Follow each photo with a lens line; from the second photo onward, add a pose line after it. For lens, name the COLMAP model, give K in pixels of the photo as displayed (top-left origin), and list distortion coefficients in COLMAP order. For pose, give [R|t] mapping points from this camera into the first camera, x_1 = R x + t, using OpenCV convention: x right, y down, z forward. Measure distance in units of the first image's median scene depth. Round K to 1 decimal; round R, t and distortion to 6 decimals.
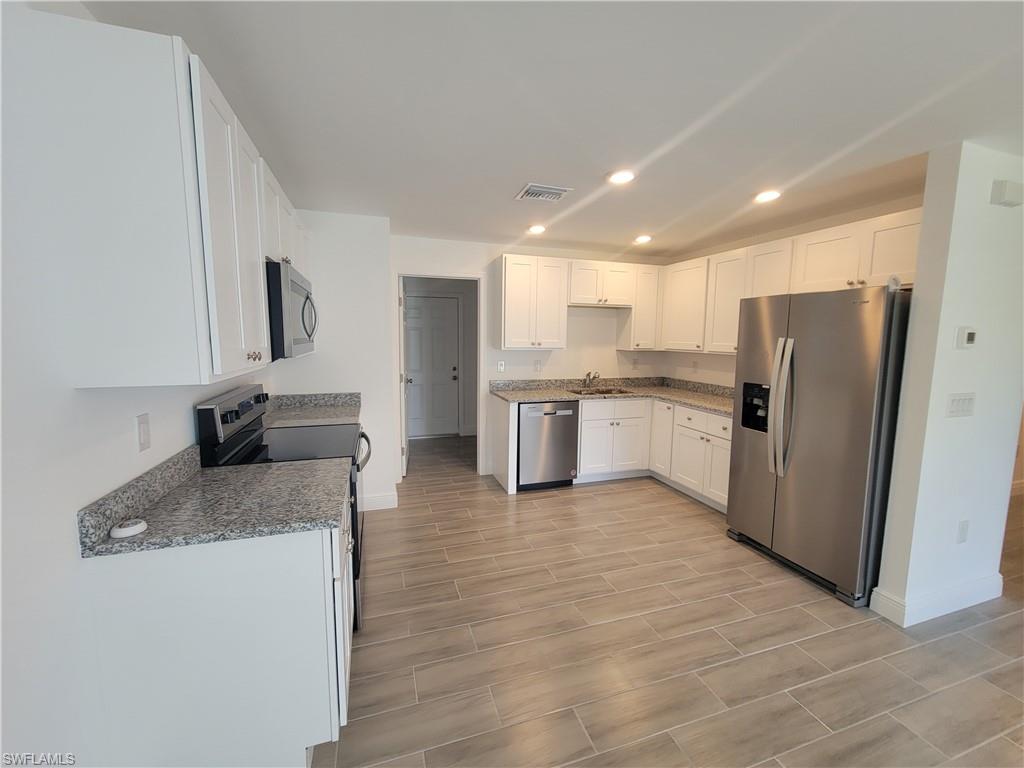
lens RADIAL K [[418.0, 0, 511.8], [0, 418.0, 381.8], [0, 0, 1]] dist [0.001588, -0.000905]
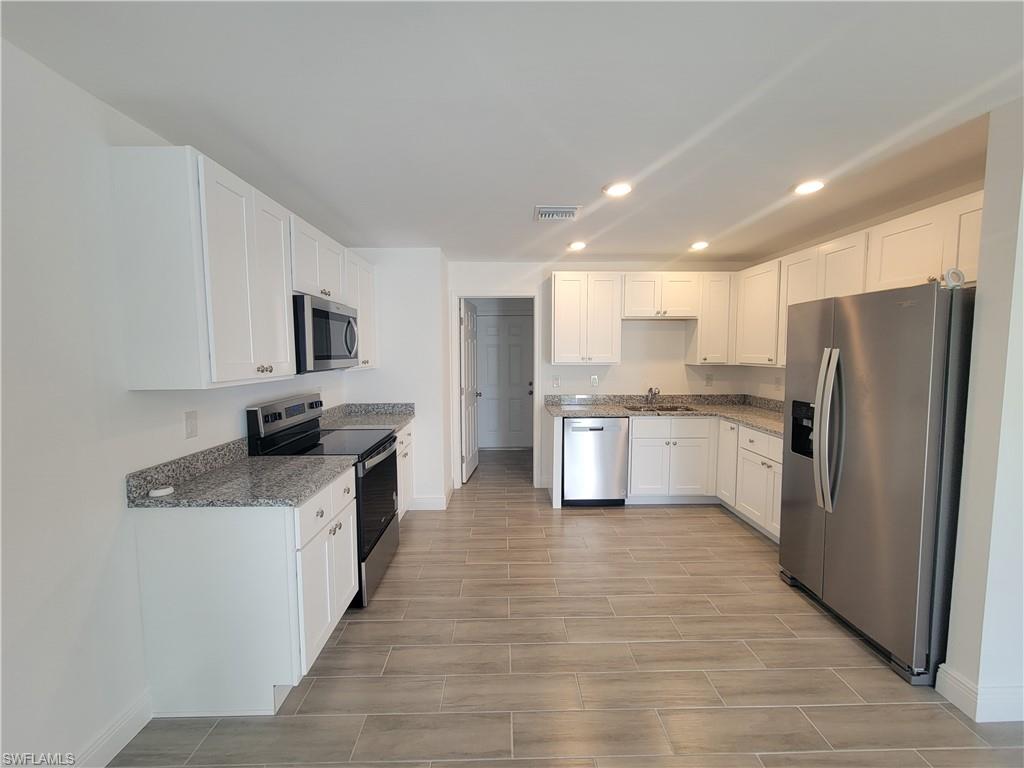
lens RADIAL K [[418.0, 0, 505.6], [0, 418.0, 382.0], [0, 0, 1]] dist [0.001588, -0.000905]
pose [[0.955902, 0.006966, -0.293602, 0.263648], [-0.018173, 0.999206, -0.035458, 0.005937], [0.293122, 0.039230, 0.955270, -0.007117]]
